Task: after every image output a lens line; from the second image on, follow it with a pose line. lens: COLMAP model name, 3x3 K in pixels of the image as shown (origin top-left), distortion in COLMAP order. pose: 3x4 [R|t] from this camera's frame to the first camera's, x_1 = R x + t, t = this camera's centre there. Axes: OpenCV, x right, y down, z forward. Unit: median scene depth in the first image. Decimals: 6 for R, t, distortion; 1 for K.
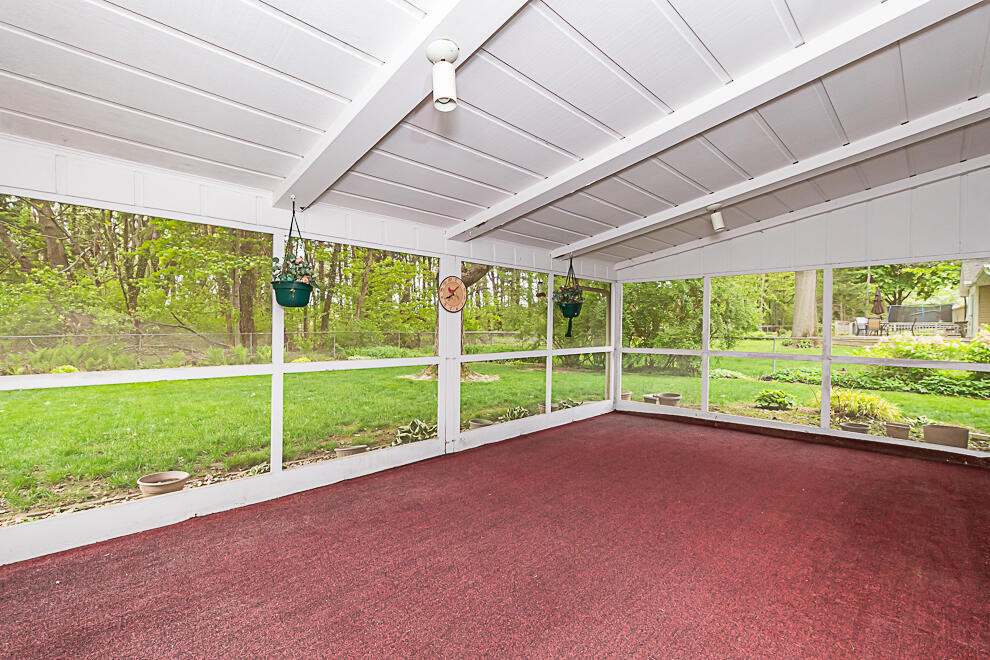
lens RADIAL K [[425.9, 0, 495.0], [0, 425.9, 330.0], [0, 0, 1]] dist [0.004042, 0.000023]
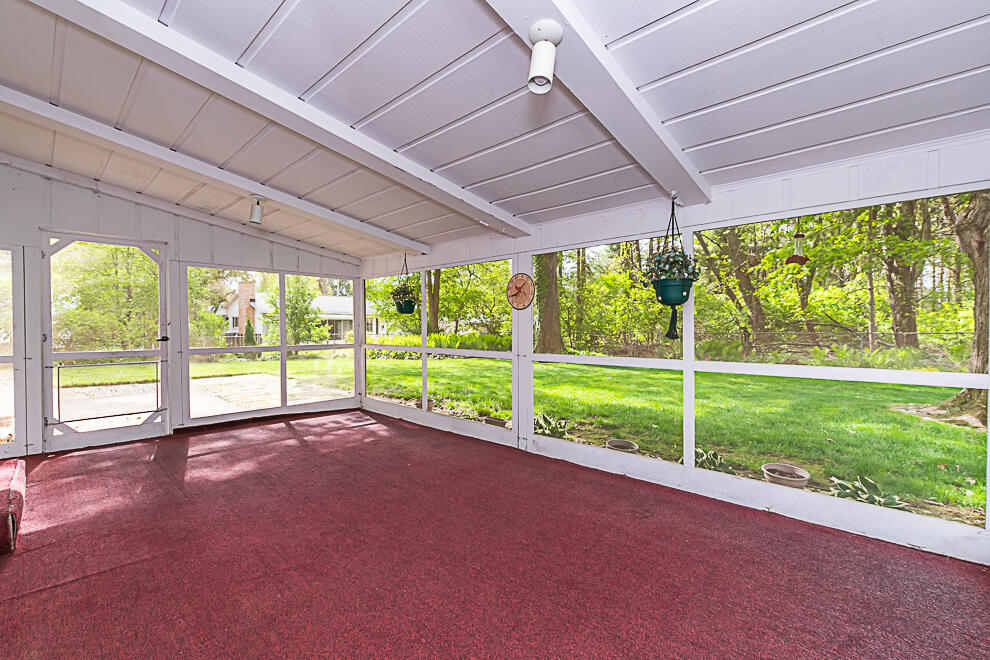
lens RADIAL K [[425.9, 0, 495.0], [0, 425.9, 330.0], [0, 0, 1]] dist [0.004042, 0.000023]
pose [[0.053303, 0.004475, -0.998568, 0.842477], [-0.002992, 0.999986, 0.004321, 0.002460], [0.998574, 0.002758, 0.053316, 0.832874]]
